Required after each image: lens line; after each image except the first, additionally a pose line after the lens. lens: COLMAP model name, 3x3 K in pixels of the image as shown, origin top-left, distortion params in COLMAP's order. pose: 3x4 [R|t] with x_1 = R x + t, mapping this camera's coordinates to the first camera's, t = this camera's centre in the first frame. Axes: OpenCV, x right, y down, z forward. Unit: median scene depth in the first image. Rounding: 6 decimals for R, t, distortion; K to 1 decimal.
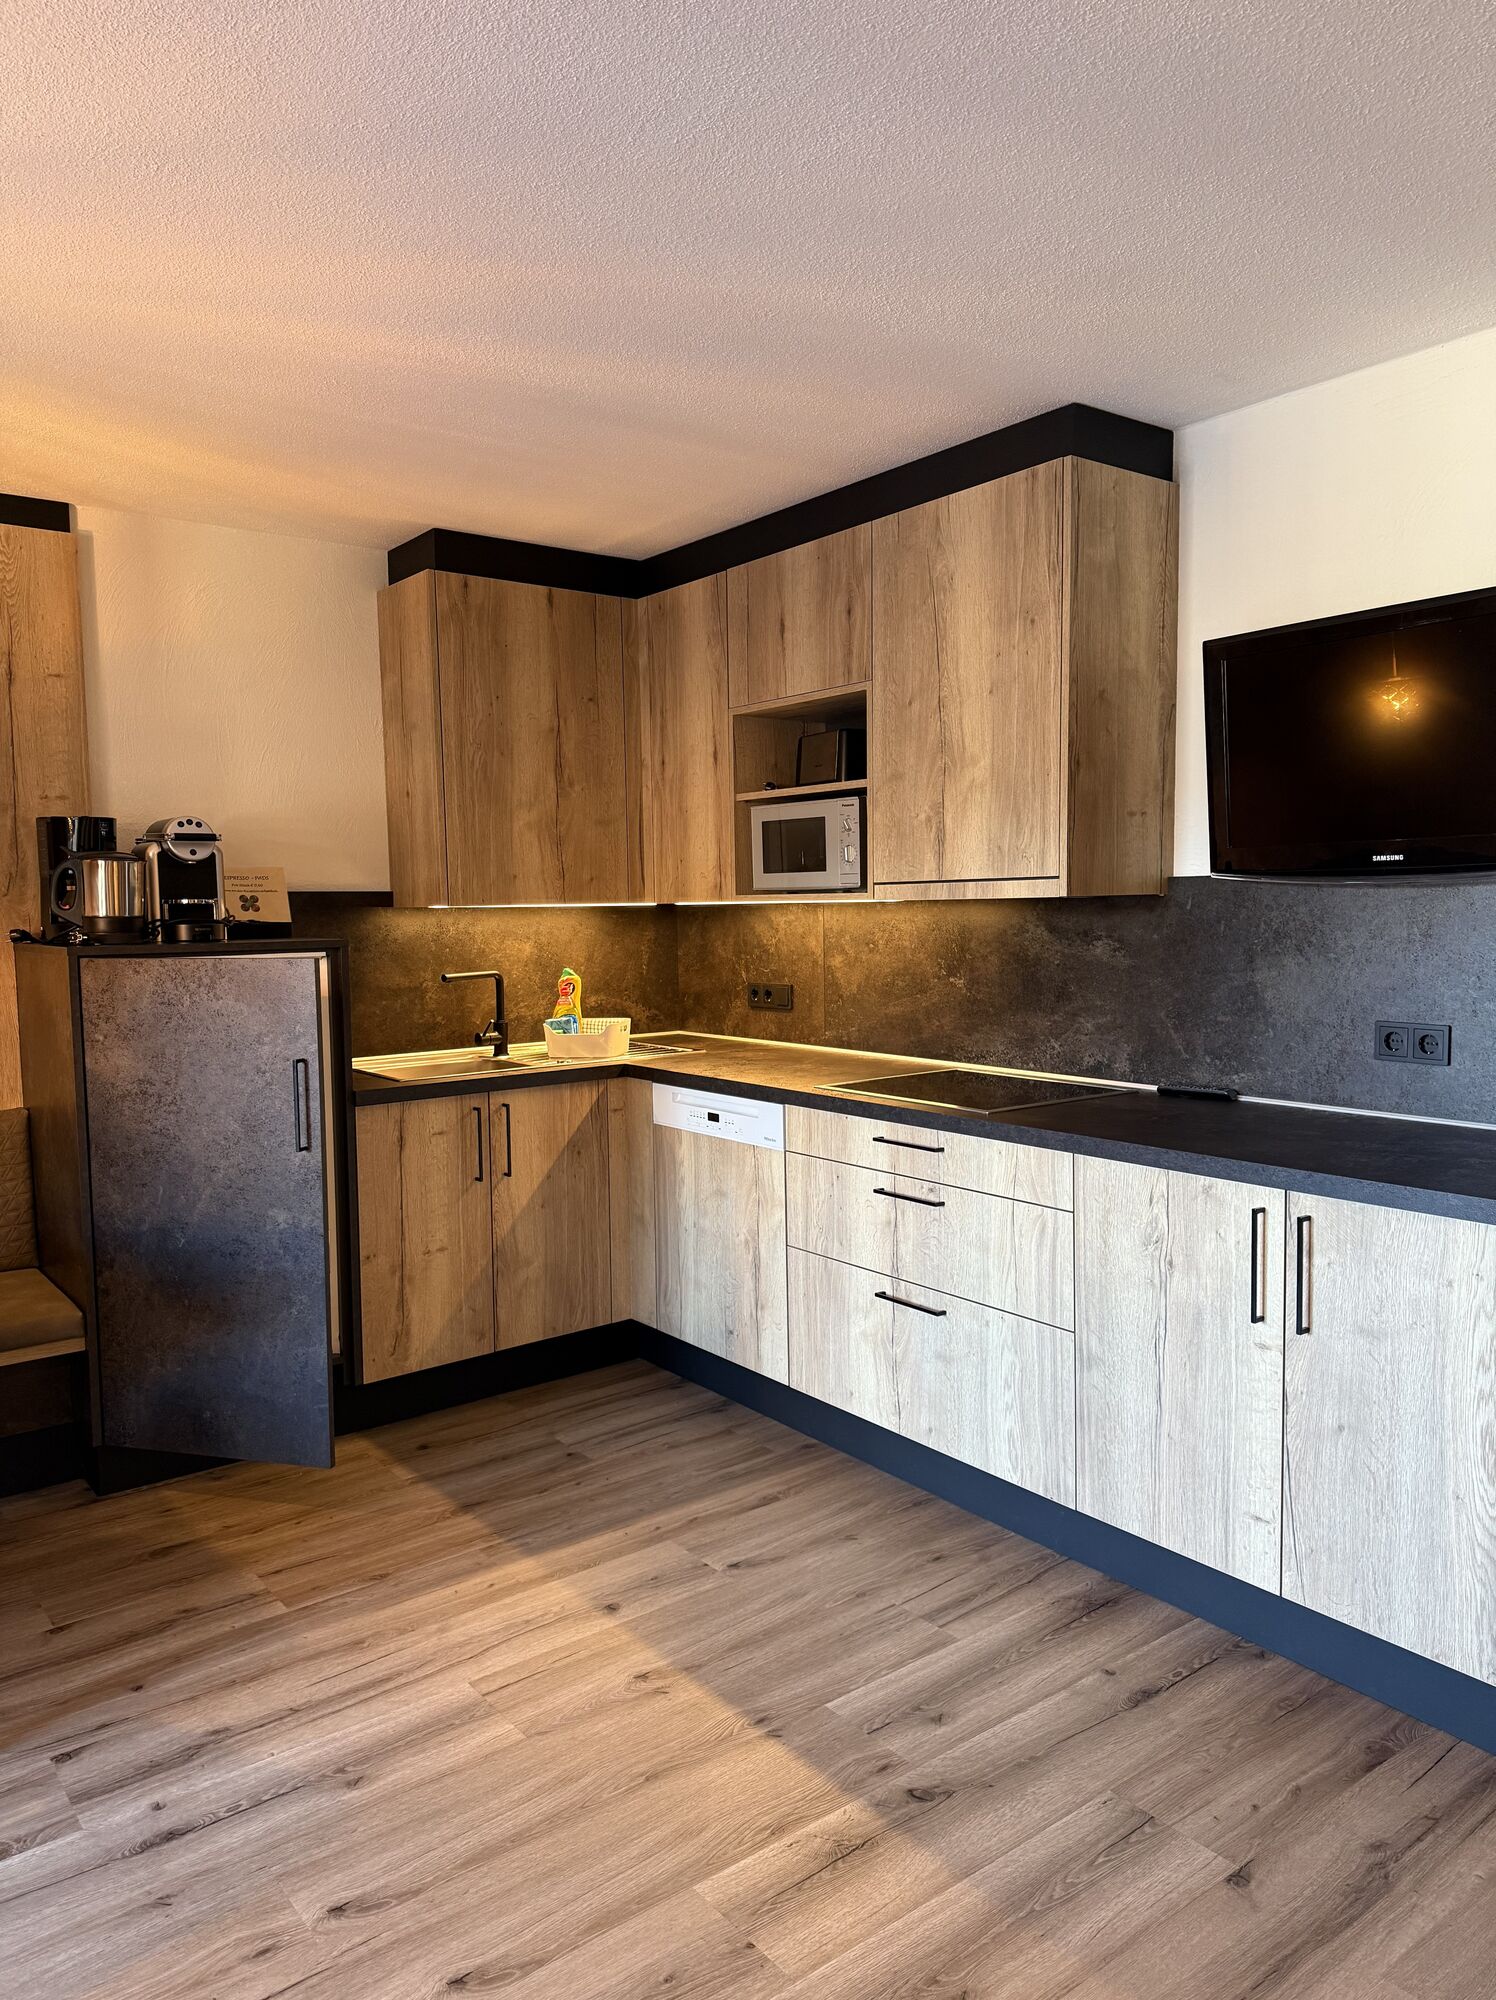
lens RADIAL K [[1397.9, 0, 738.7], [0, 1397.9, 993.8], [0, 0, 1]] dist [0.050909, -0.058997]
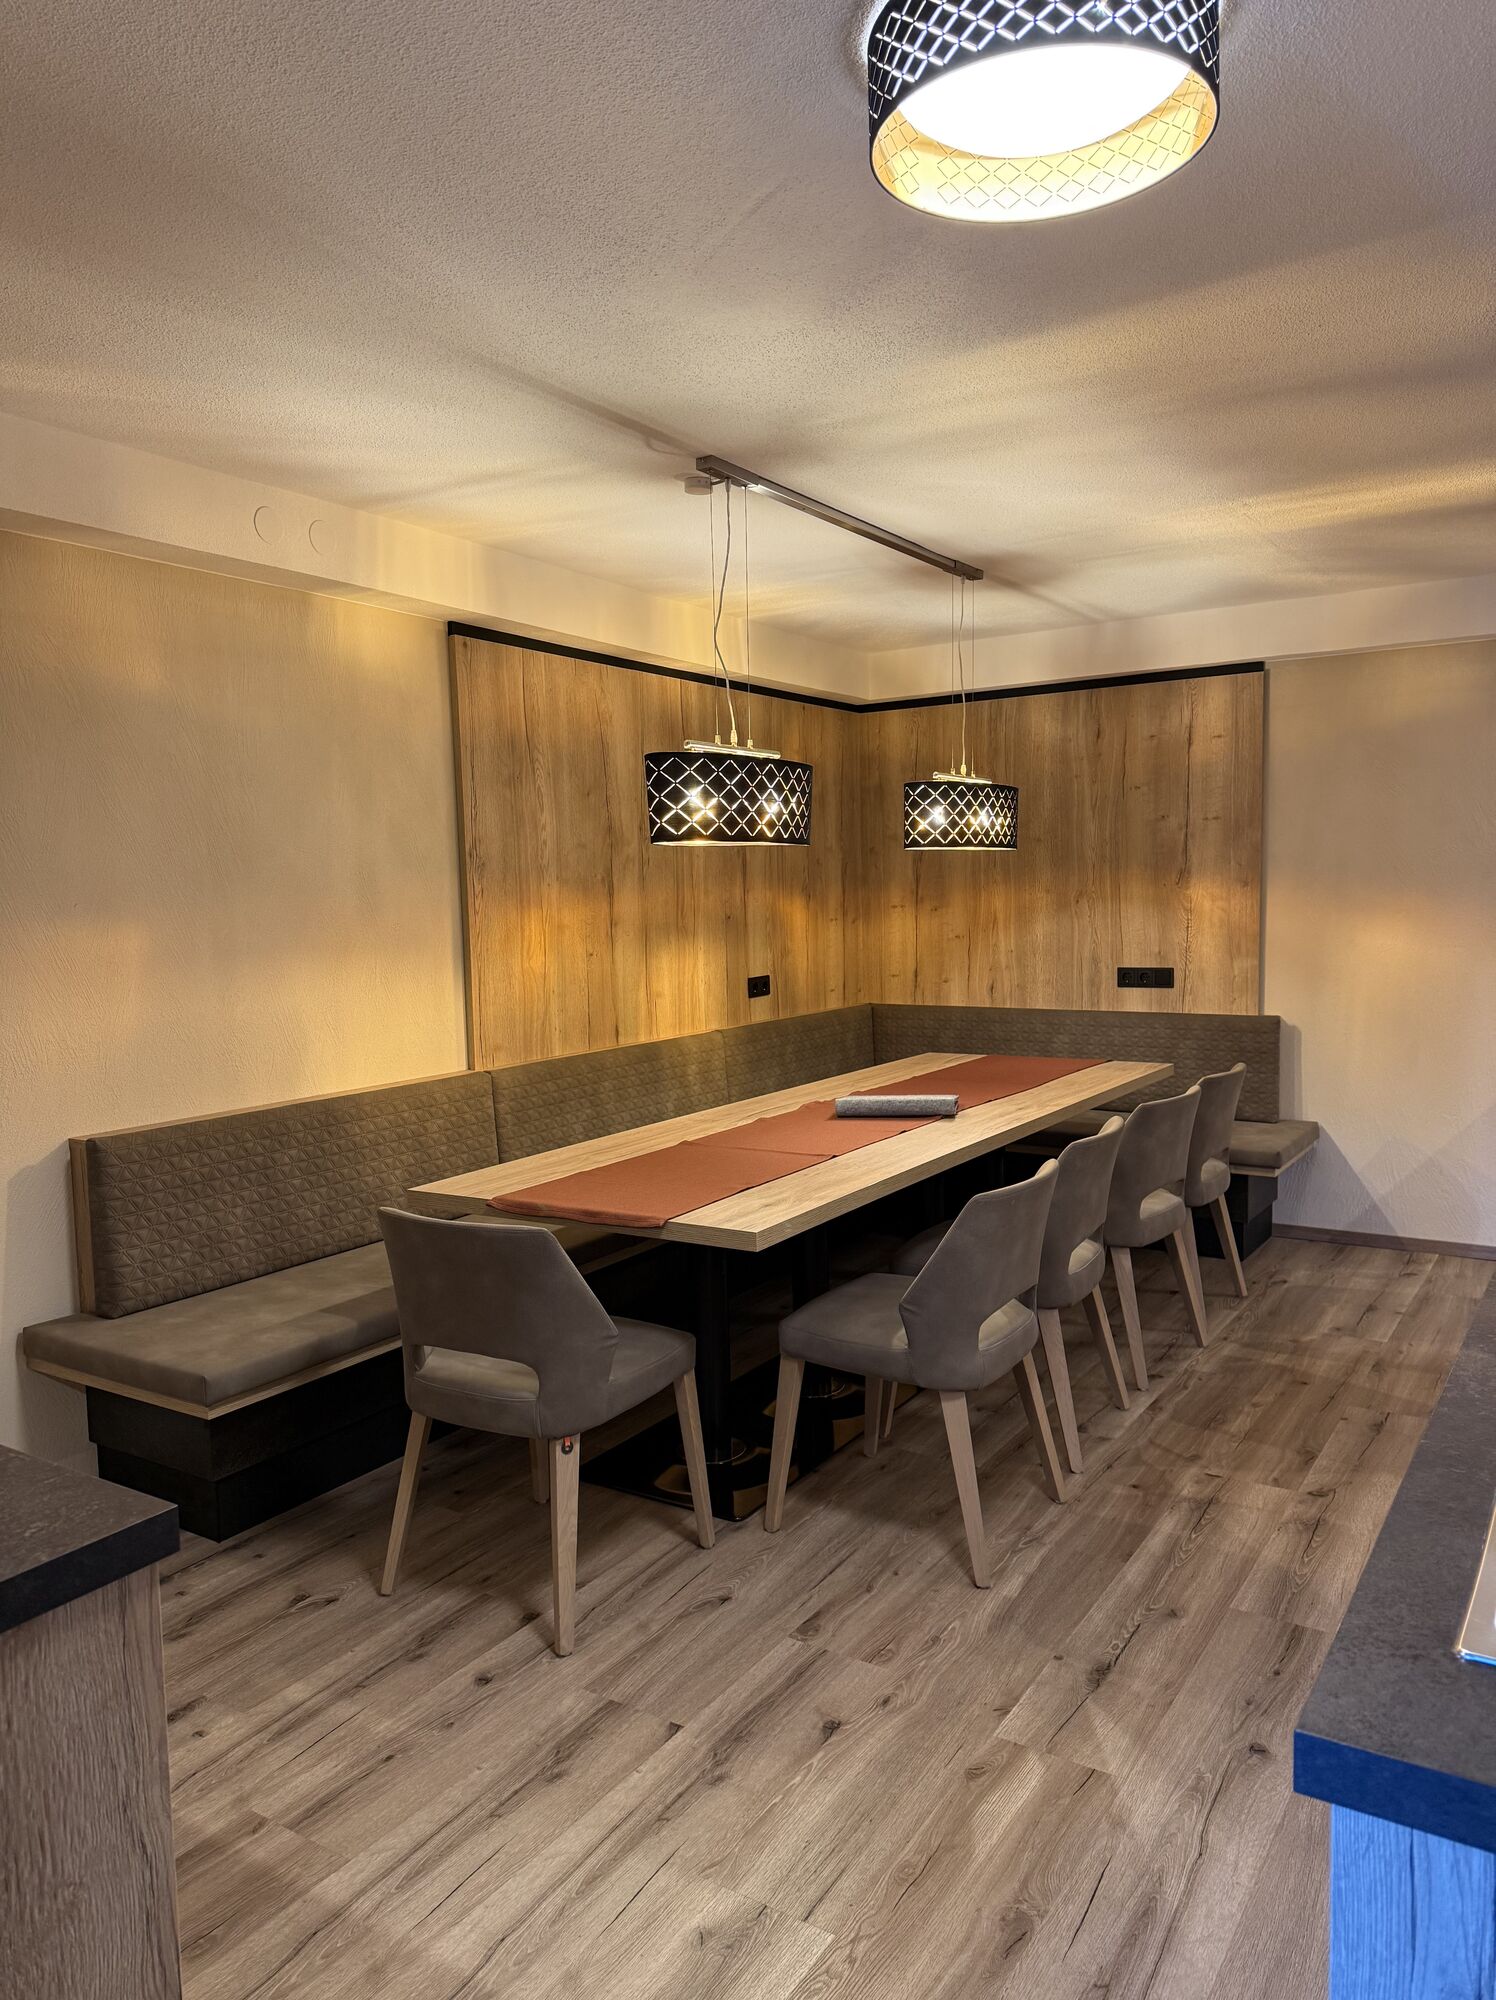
lens RADIAL K [[1397.9, 0, 742.5], [0, 1397.9, 1015.0], [0, 0, 1]] dist [0.050909, -0.058997]
pose [[-0.942512, 0.070008, -0.326756, 0.777859], [0.017250, 0.986698, 0.161646, -0.167691], [0.333726, 0.146717, -0.931183, 2.009489]]
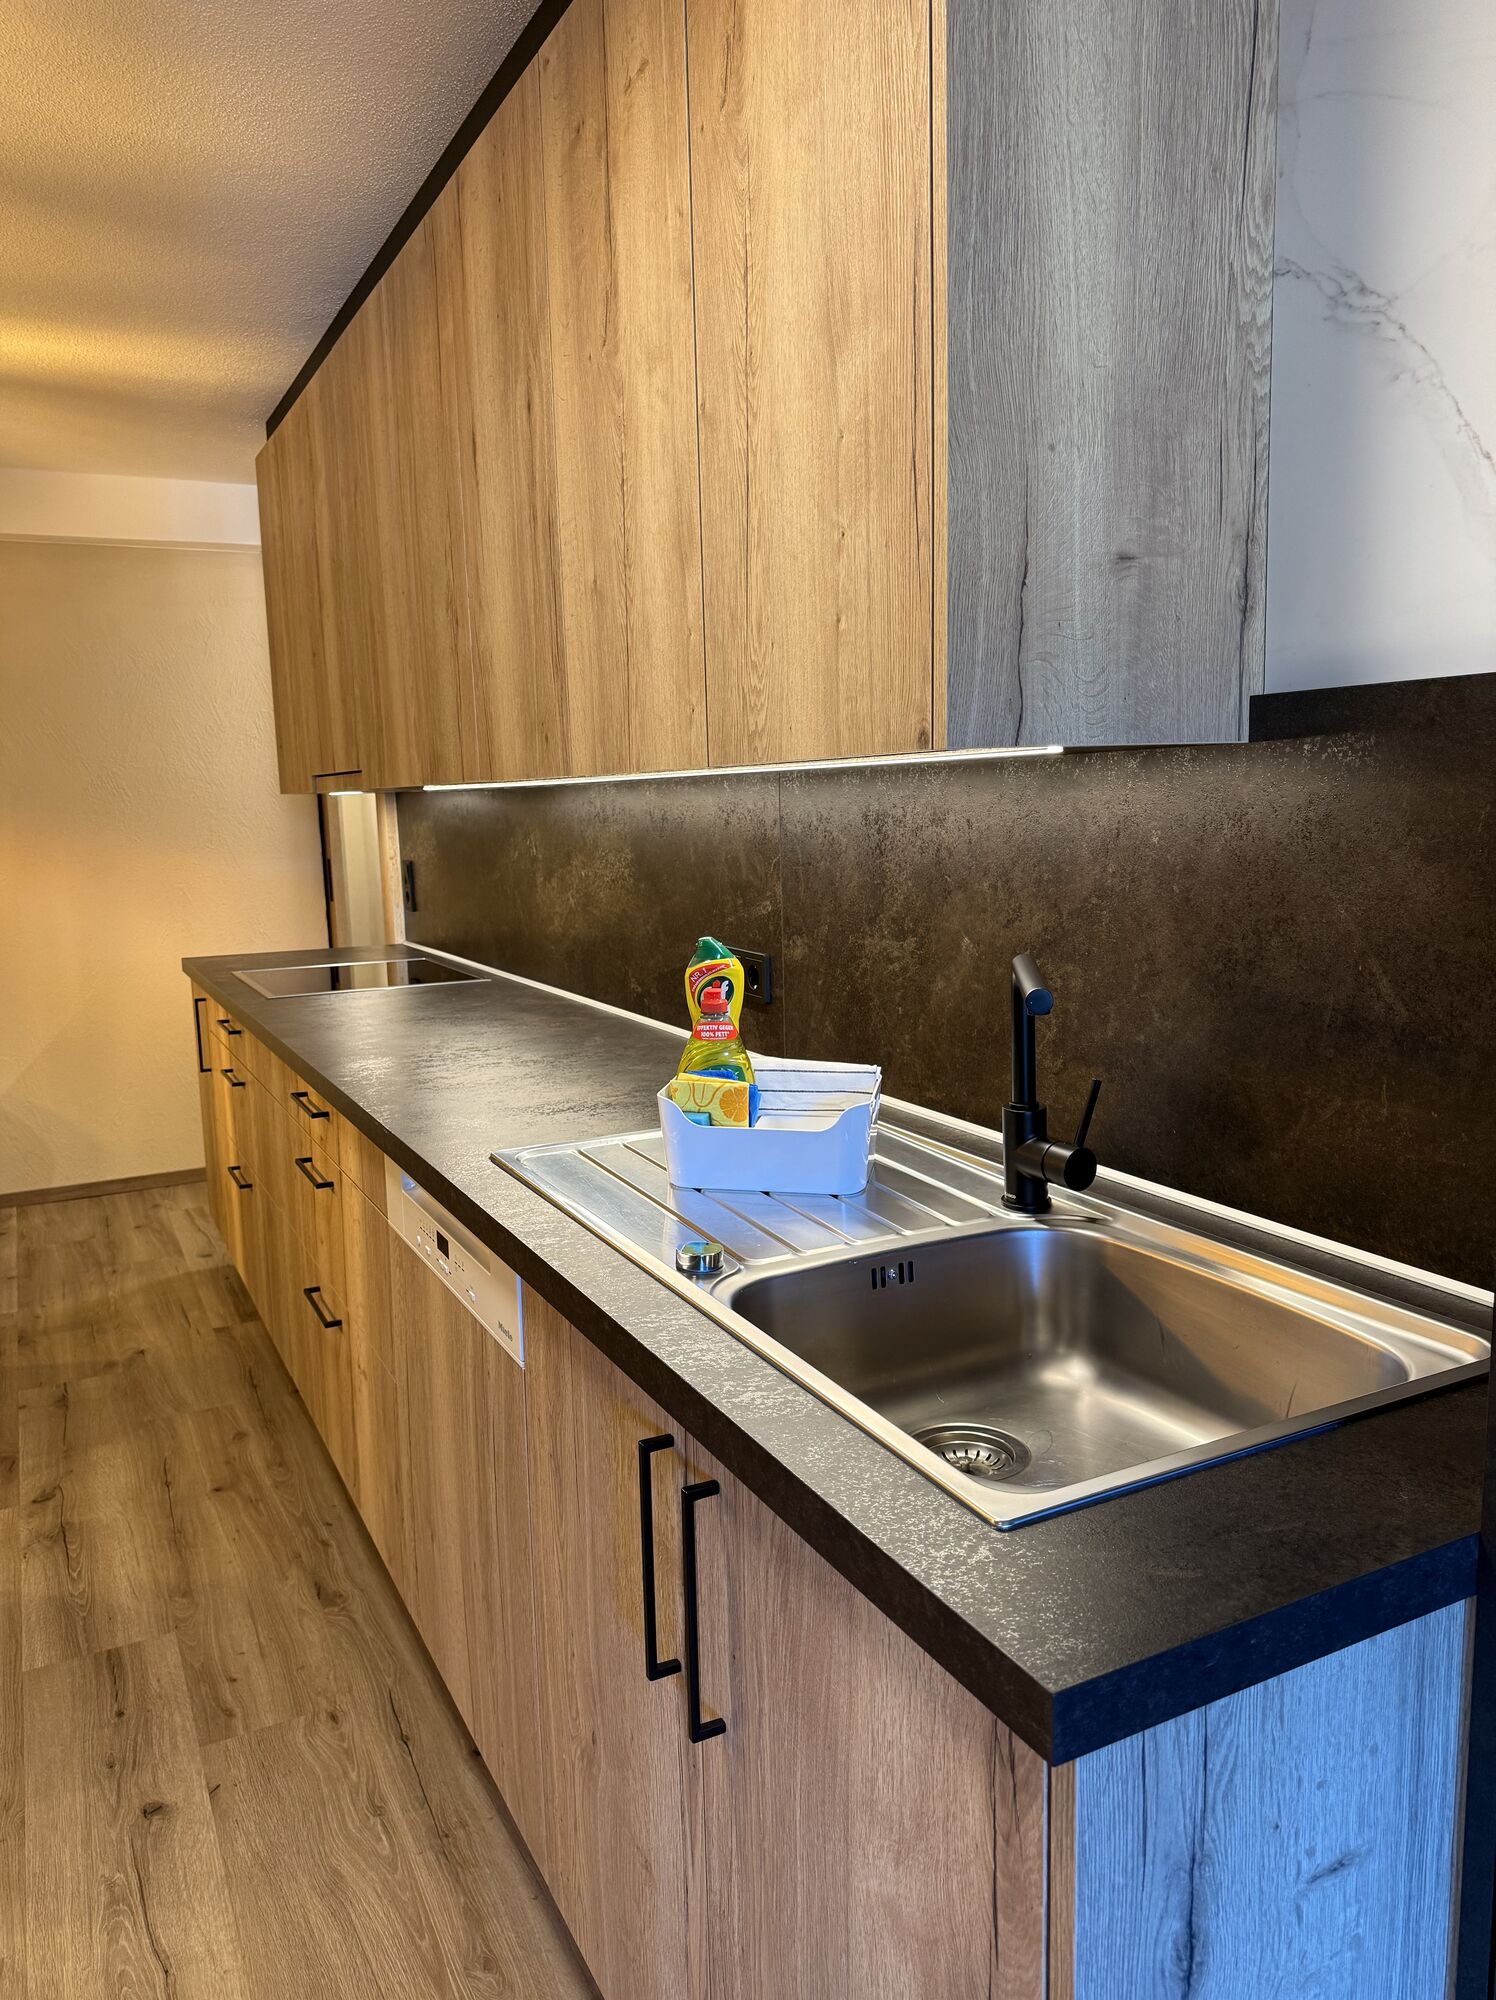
lens RADIAL K [[1397.9, 0, 734.4], [0, 1397.9, 1004.8], [0, 0, 1]] dist [0.050909, -0.058997]
pose [[-0.181579, 0.166404, -0.969195, 0.820476], [-0.042515, 0.983329, 0.176796, -0.112812], [0.982457, 0.073308, -0.171477, 1.681044]]
